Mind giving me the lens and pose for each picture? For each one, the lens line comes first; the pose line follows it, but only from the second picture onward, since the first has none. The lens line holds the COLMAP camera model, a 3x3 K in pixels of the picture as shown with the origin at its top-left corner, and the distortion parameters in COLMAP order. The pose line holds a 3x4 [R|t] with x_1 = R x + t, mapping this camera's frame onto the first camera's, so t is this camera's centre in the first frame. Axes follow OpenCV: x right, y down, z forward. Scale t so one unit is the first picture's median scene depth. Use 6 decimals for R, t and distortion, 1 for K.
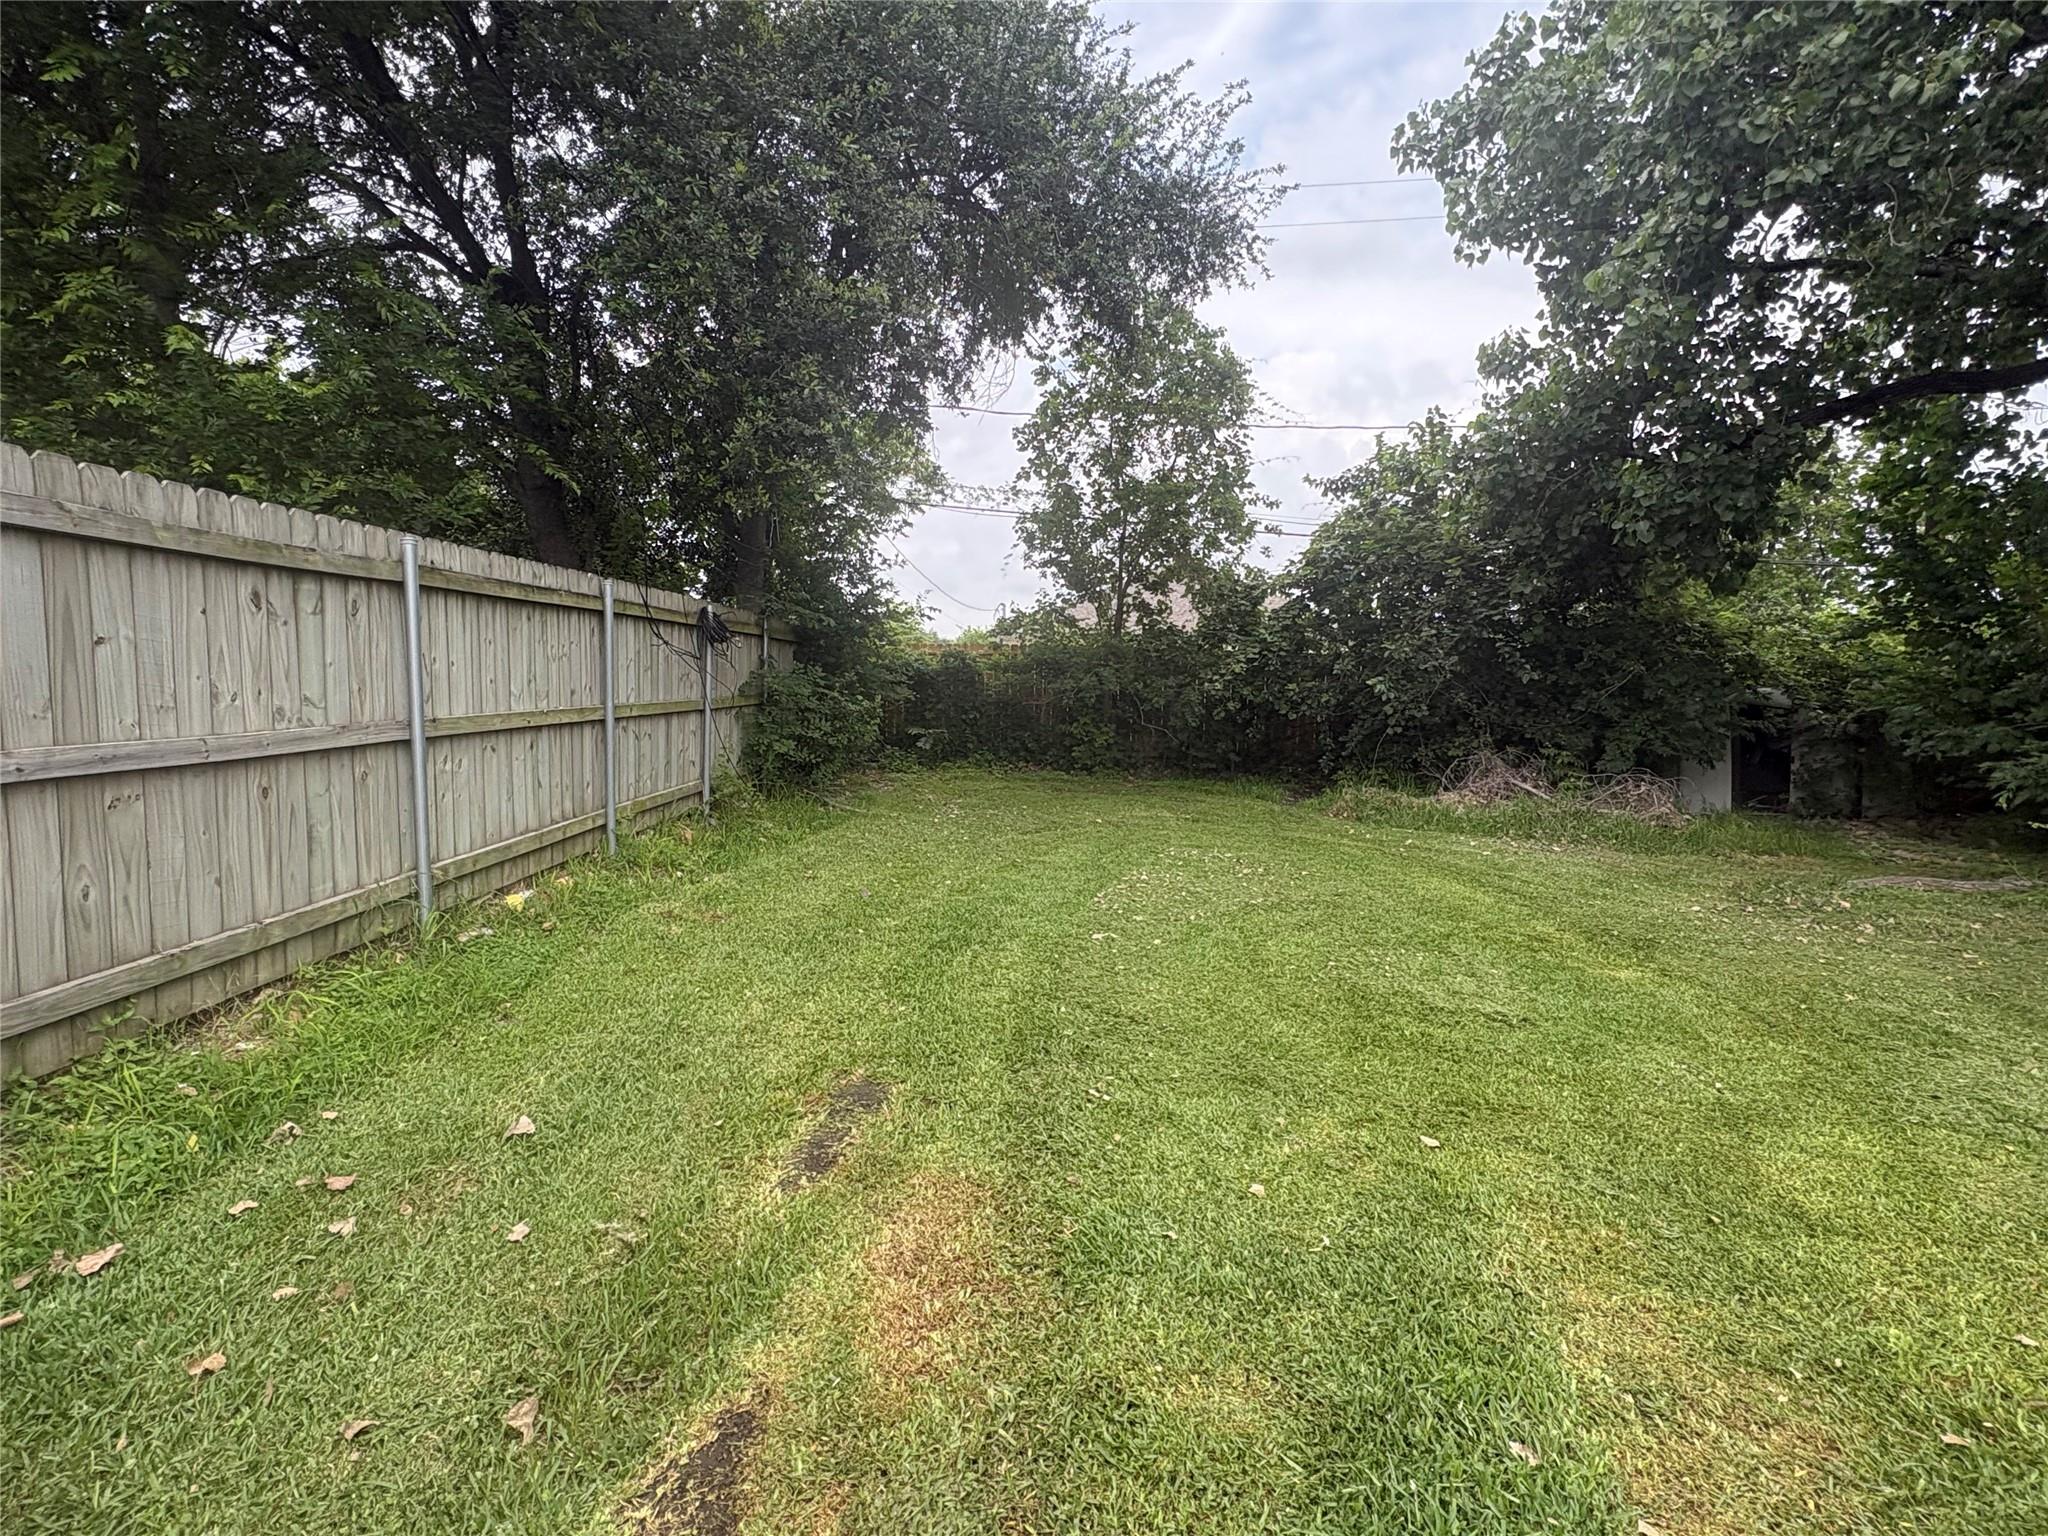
lens RADIAL K [[989.3, 0, 1028.2], [0, 989.3, 767.1], [0, 0, 1]] dist [0.001383, 0.000177]
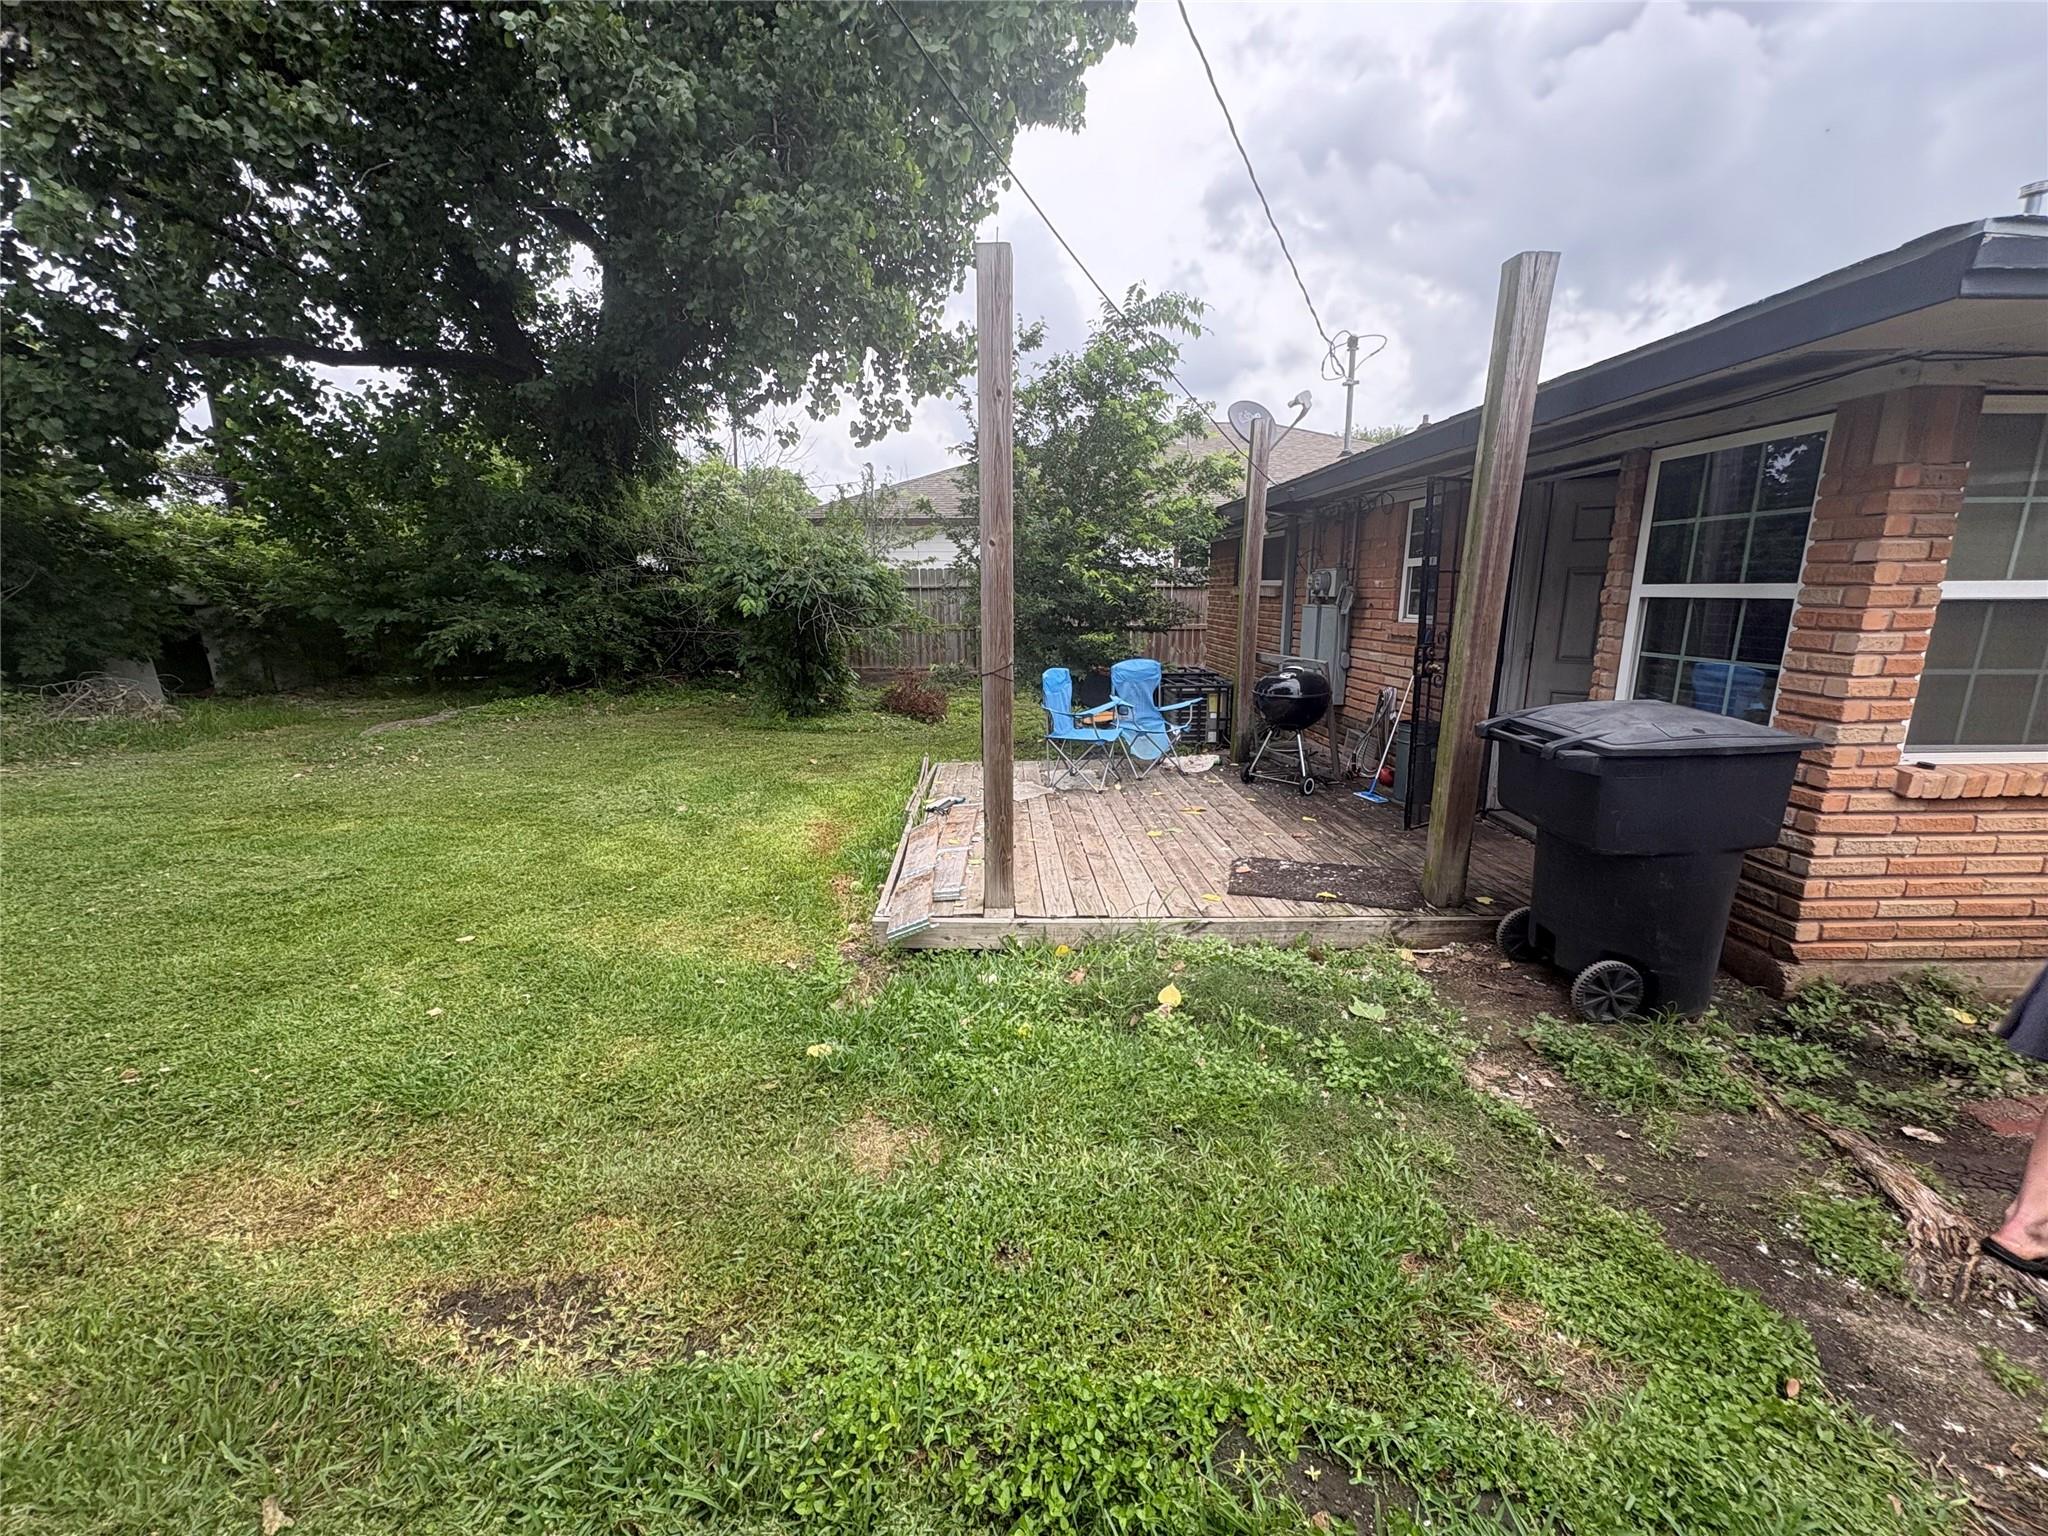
lens RADIAL K [[812.7, 0, 1023.7], [0, 812.7, 769.1], [0, 0, 1]] dist [-0.003957, 0.000822]
pose [[0.005538, -0.232394, 0.972606, -0.444788], [0.082690, 0.969396, 0.231157, -0.035173], [-0.996560, 0.079145, 0.024585, 0.119860]]
